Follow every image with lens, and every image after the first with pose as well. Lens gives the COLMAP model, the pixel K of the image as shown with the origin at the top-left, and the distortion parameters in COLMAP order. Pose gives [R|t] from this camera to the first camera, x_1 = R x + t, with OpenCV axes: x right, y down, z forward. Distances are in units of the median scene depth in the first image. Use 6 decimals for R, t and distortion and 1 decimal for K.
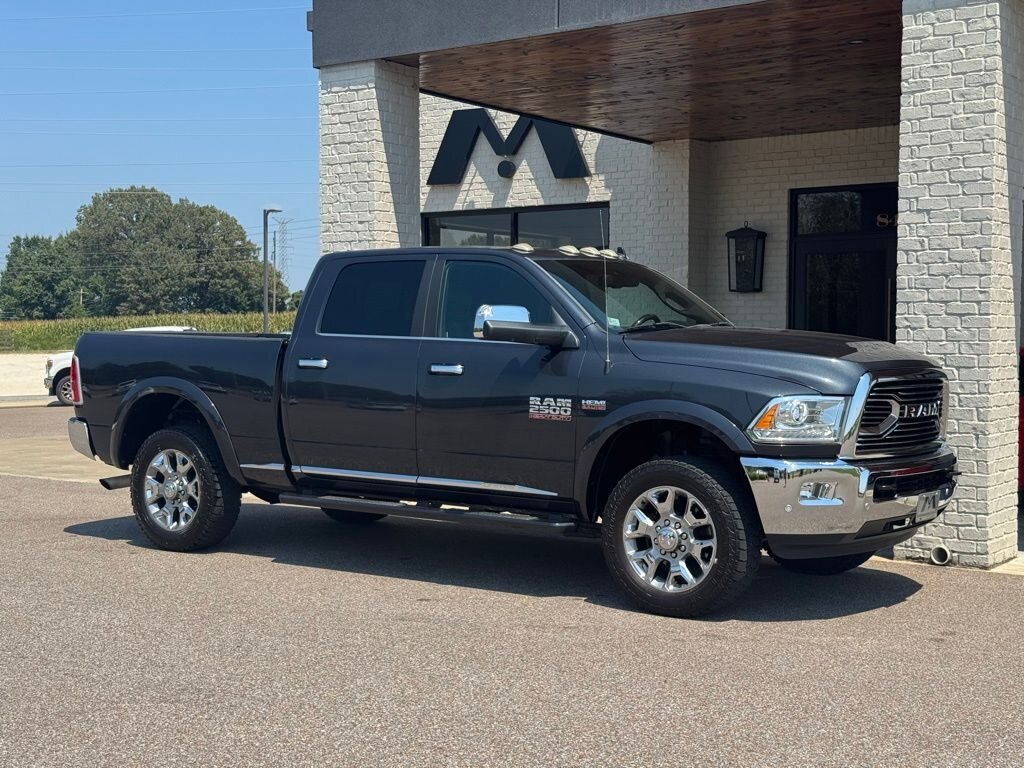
lens RADIAL K [[1422.6, 0, 510.6], [0, 1422.6, 386.8], [0, 0, 1]] dist [0.193122, -0.412262]
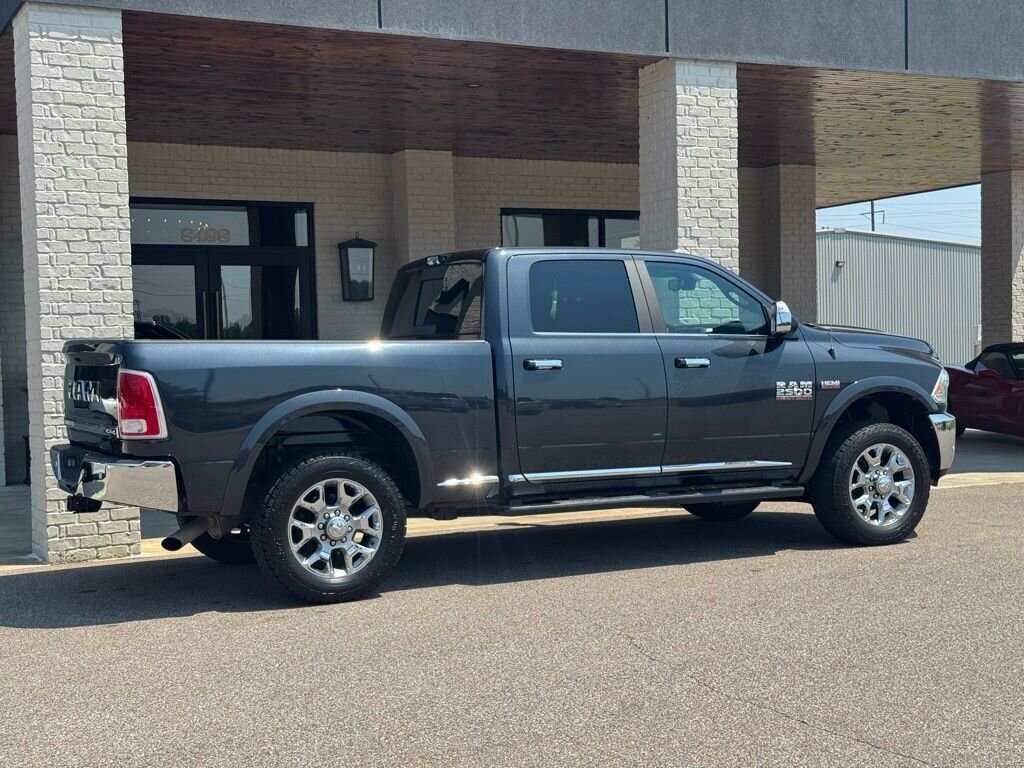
lens RADIAL K [[1417.1, 0, 511.0], [0, 1417.1, 382.1], [0, 0, 1]] dist [0.193715, -0.398103]
pose [[0.463715, -0.037528, 0.885190, -0.933192], [0.057100, 0.998291, 0.012410, -0.016219], [-0.884143, 0.044790, 0.465065, 0.546544]]
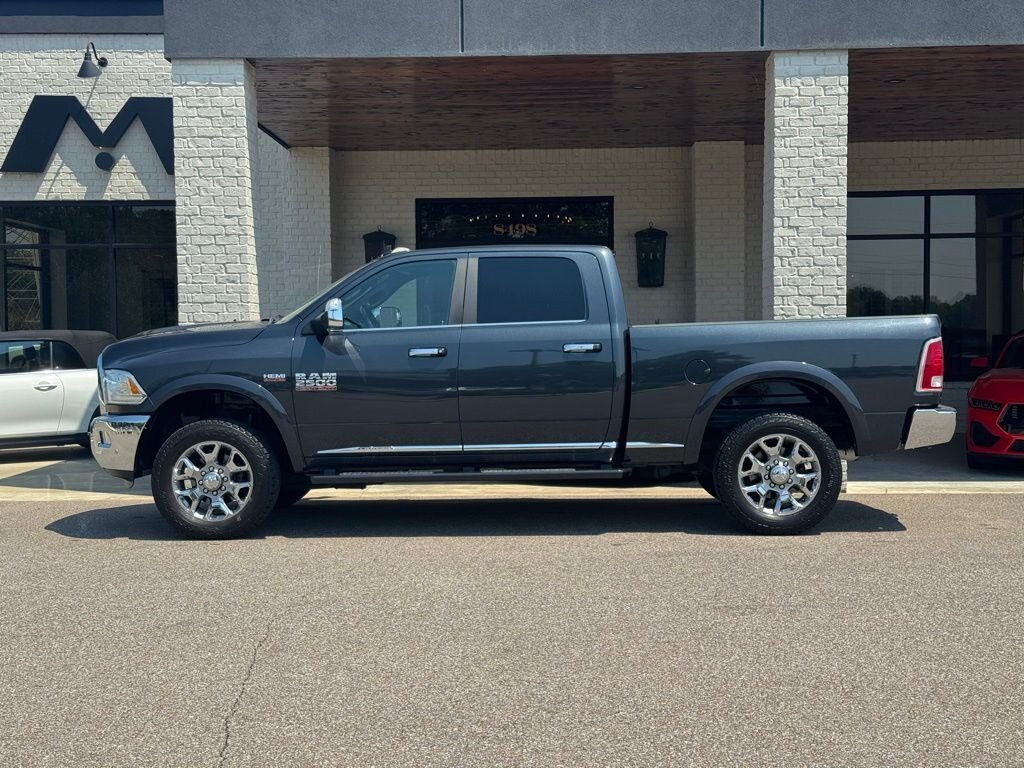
lens RADIAL K [[1414.4, 0, 514.6], [0, 1414.4, 380.9], [0, 0, 1]] dist [0.204489, -0.455766]
pose [[0.824221, -0.030519, 0.565446, -0.664366], [0.033263, 0.999432, 0.005457, 0.003626], [-0.565291, 0.014311, 0.824768, 0.065222]]
